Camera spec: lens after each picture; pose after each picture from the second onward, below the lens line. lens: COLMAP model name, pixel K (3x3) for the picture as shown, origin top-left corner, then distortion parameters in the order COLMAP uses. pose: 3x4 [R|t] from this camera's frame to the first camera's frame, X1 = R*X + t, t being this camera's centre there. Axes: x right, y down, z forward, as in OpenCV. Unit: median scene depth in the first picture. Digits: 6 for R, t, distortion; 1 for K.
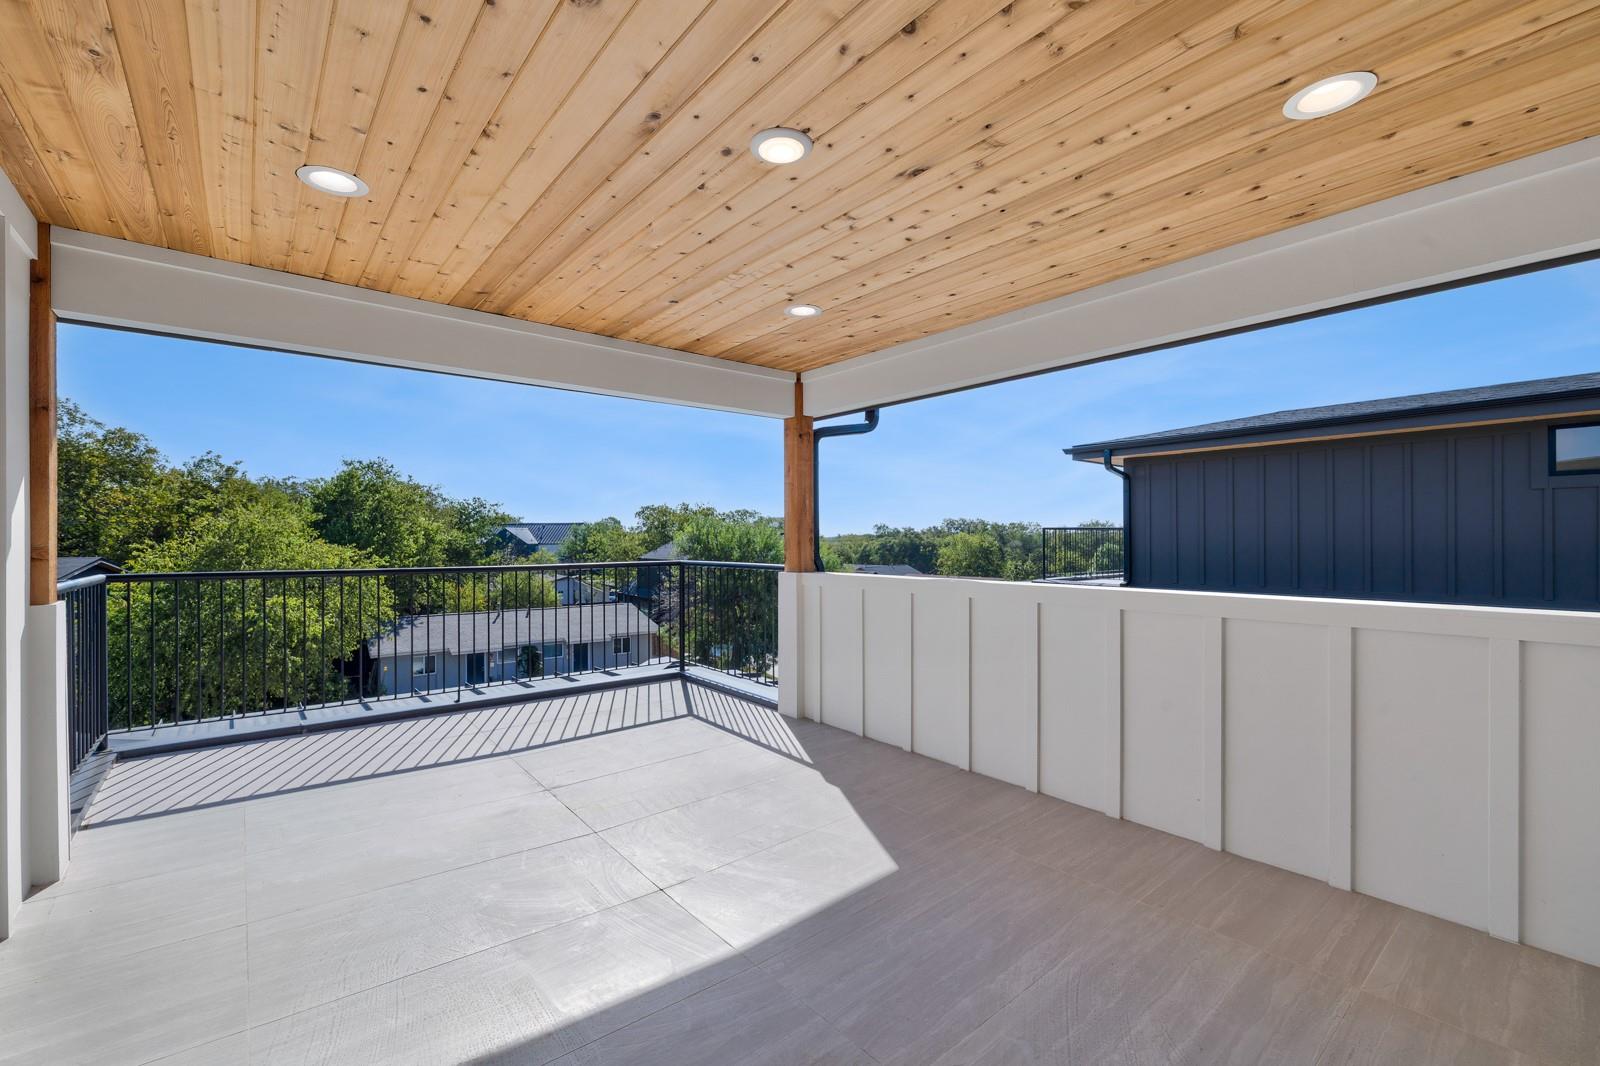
lens RADIAL K [[687.5, 0, 791.6], [0, 687.5, 541.0], [0, 0, 1]] dist [0.002828, -0.000109]
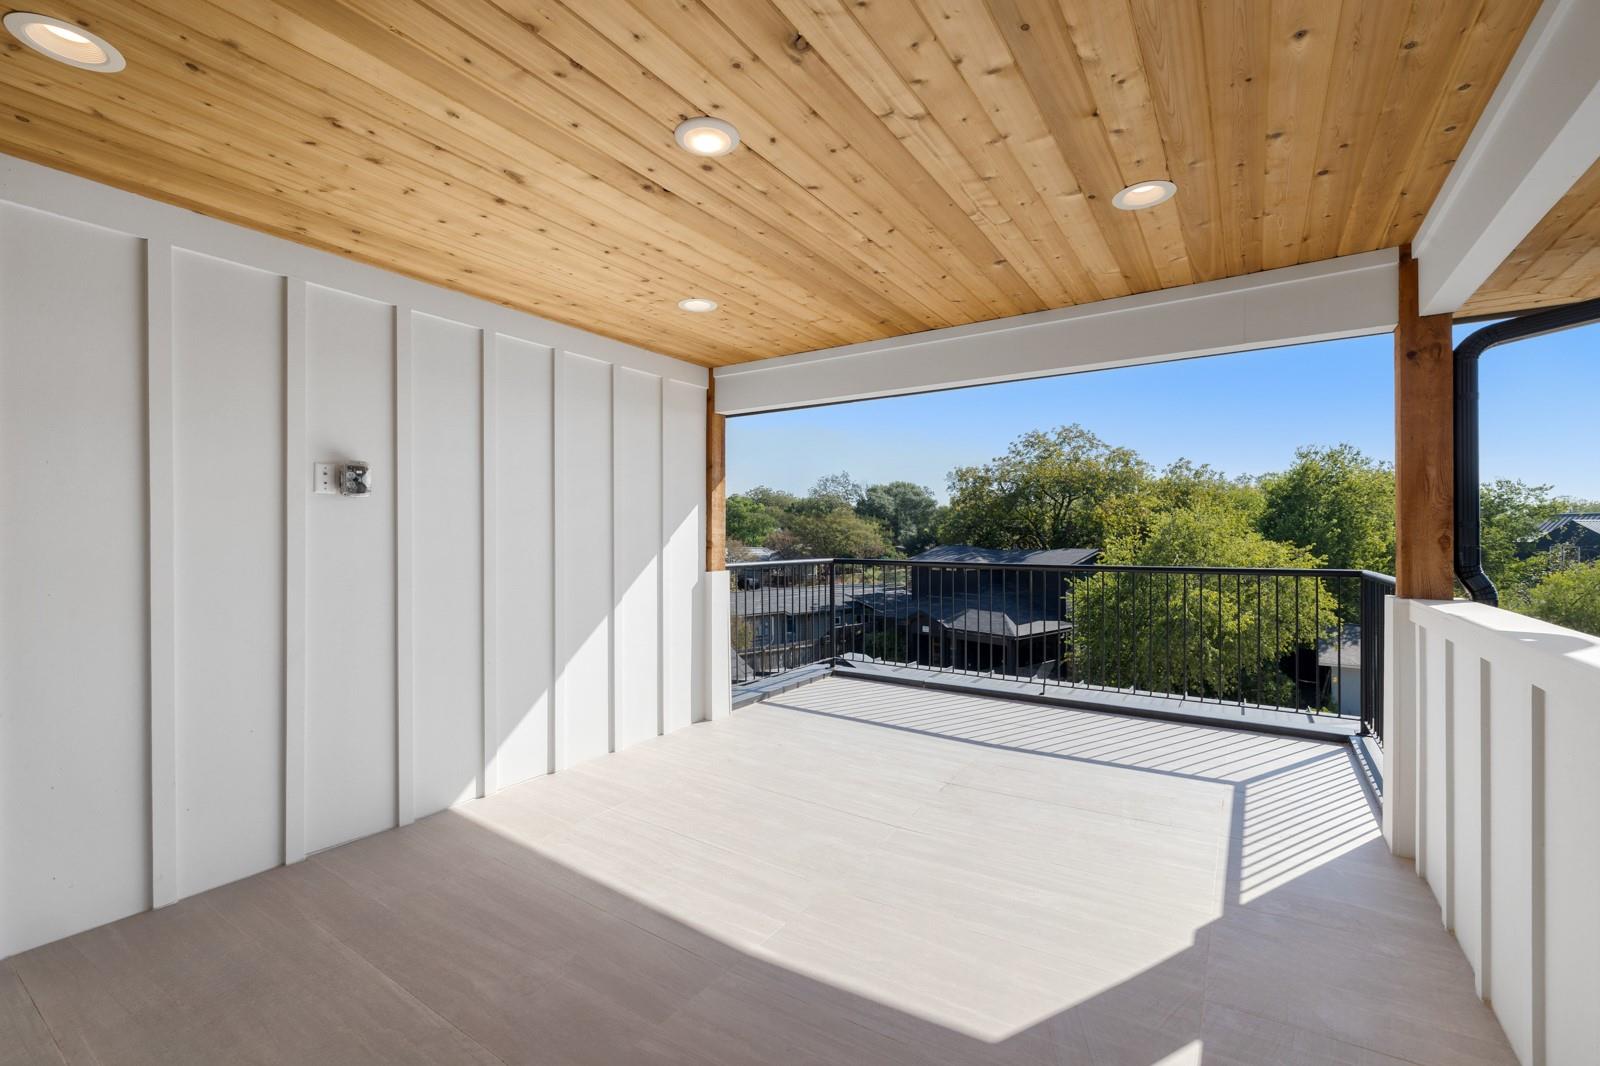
lens RADIAL K [[687.5, 0, 783.1], [0, 687.5, 536.7], [0, 0, 1]] dist [0.002828, -0.000109]
pose [[0.288638, 0.003366, -0.957432, 0.085283], [-0.004746, 0.999987, 0.002085, -0.000632], [0.957426, 0.003942, 0.288650, 0.072963]]
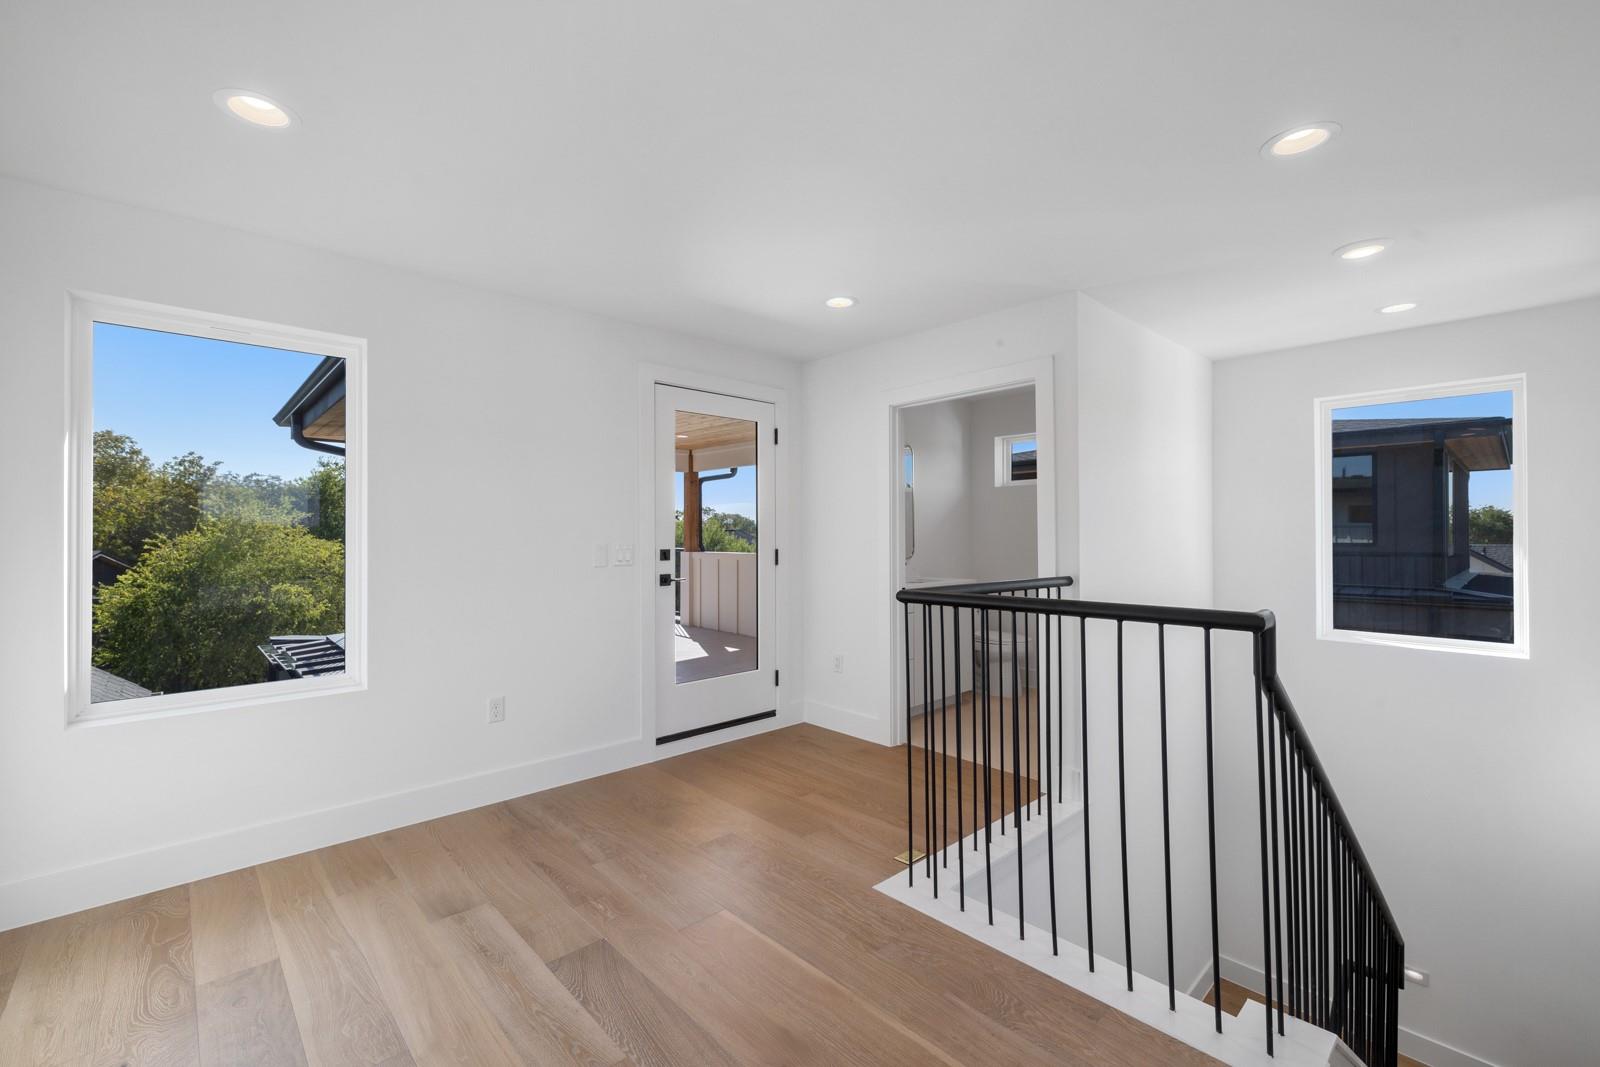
lens RADIAL K [[687.5, 0, 791.4], [0, 687.5, 525.7], [0, 0, 1]] dist [0.002828, -0.000109]
pose [[0.998124, 0.001969, 0.061198, 0.037682], [-0.000932, 0.999856, -0.016963, 0.000997], [-0.061223, 0.016875, 0.997981, -0.208077]]
